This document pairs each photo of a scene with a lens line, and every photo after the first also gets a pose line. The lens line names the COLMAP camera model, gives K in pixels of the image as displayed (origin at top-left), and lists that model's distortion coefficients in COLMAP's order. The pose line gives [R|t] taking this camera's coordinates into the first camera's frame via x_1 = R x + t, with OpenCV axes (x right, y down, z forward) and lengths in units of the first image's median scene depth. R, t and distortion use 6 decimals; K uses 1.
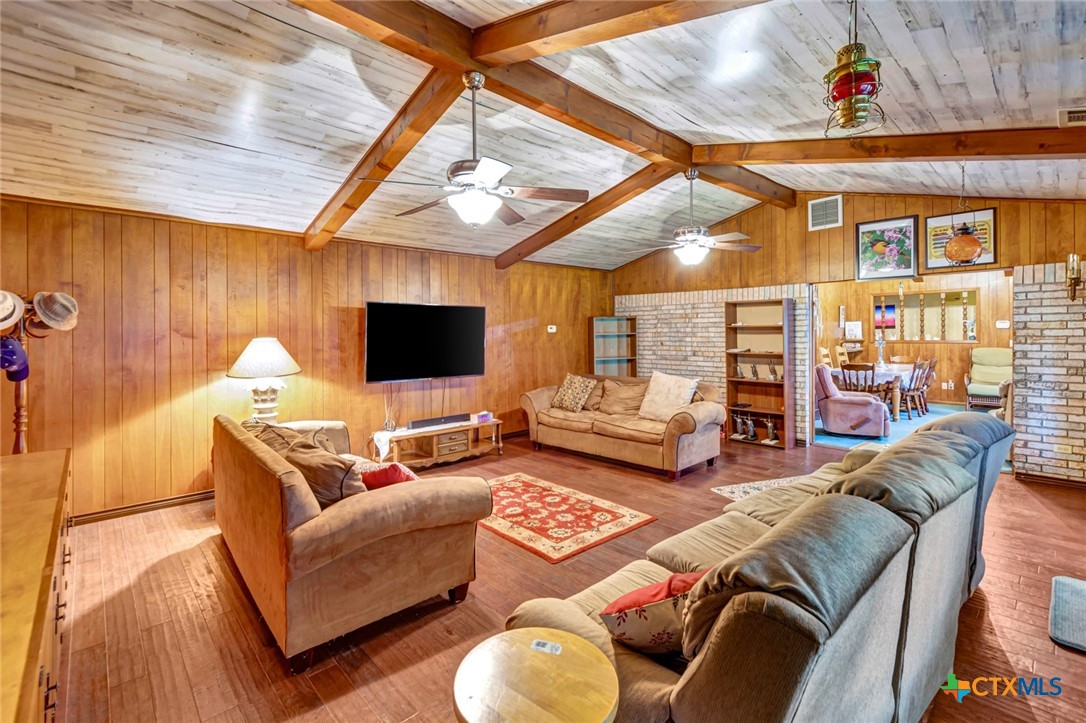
lens RADIAL K [[479.7, 0, 535.5], [0, 479.7, 339.4], [0, 0, 1]] dist [0.002145, -0.000682]
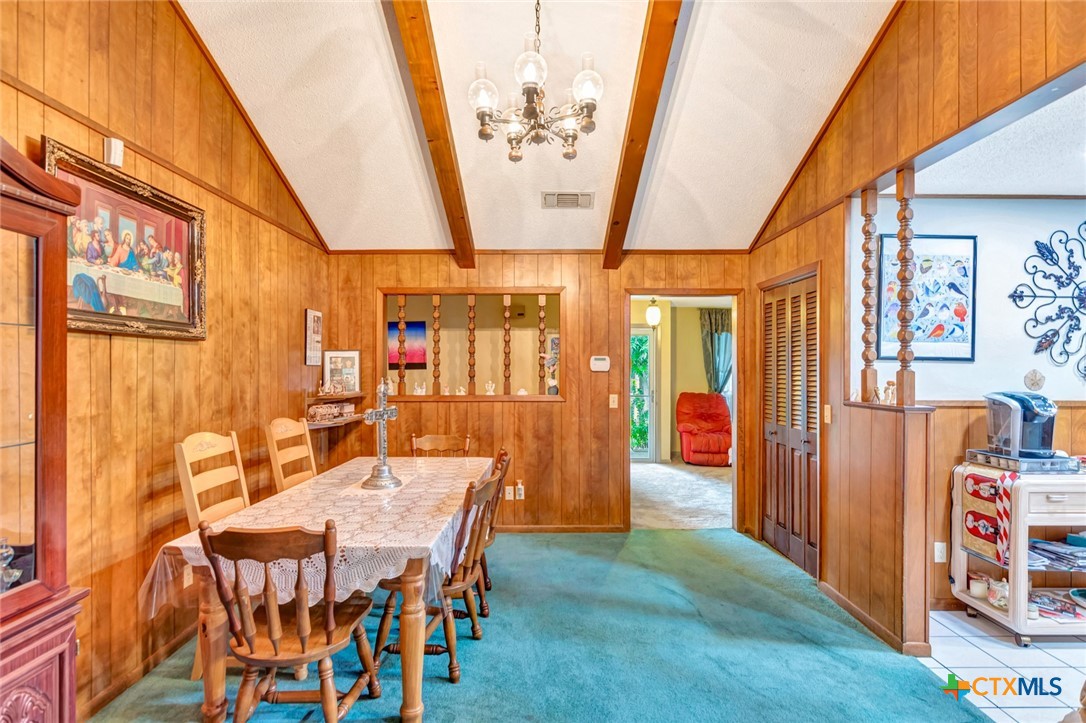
lens RADIAL K [[567.2, 0, 551.3], [0, 567.2, 369.5], [0, 0, 1]] dist [0.000289, -0.001020]
pose [[0.664253, 0.009651, 0.747446, 0.435955], [0.002397, 0.999884, -0.015041, -0.014274], [-0.747504, 0.011782, 0.664152, 0.564565]]
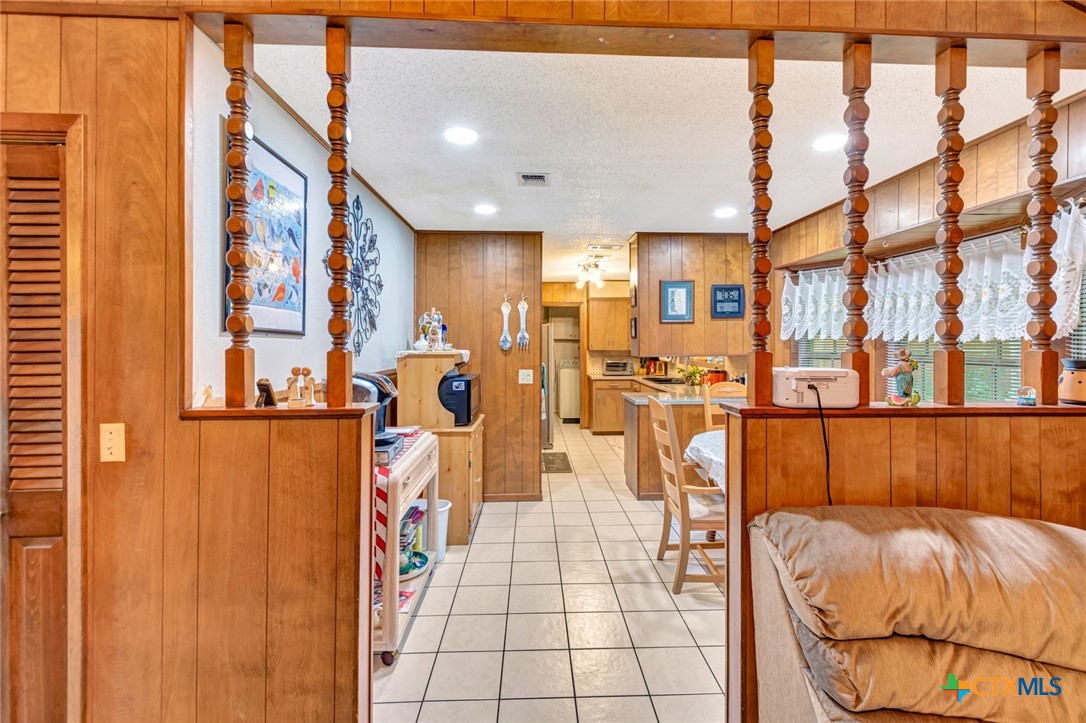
lens RADIAL K [[479.7, 0, 558.4], [0, 479.7, 340.0], [0, 0, 1]] dist [0.002145, -0.000682]
pose [[-0.771918, 0.019327, 0.635428, 0.744650], [0.024573, 0.999698, -0.000555, -0.021803], [-0.635247, 0.015186, -0.772160, 0.784595]]
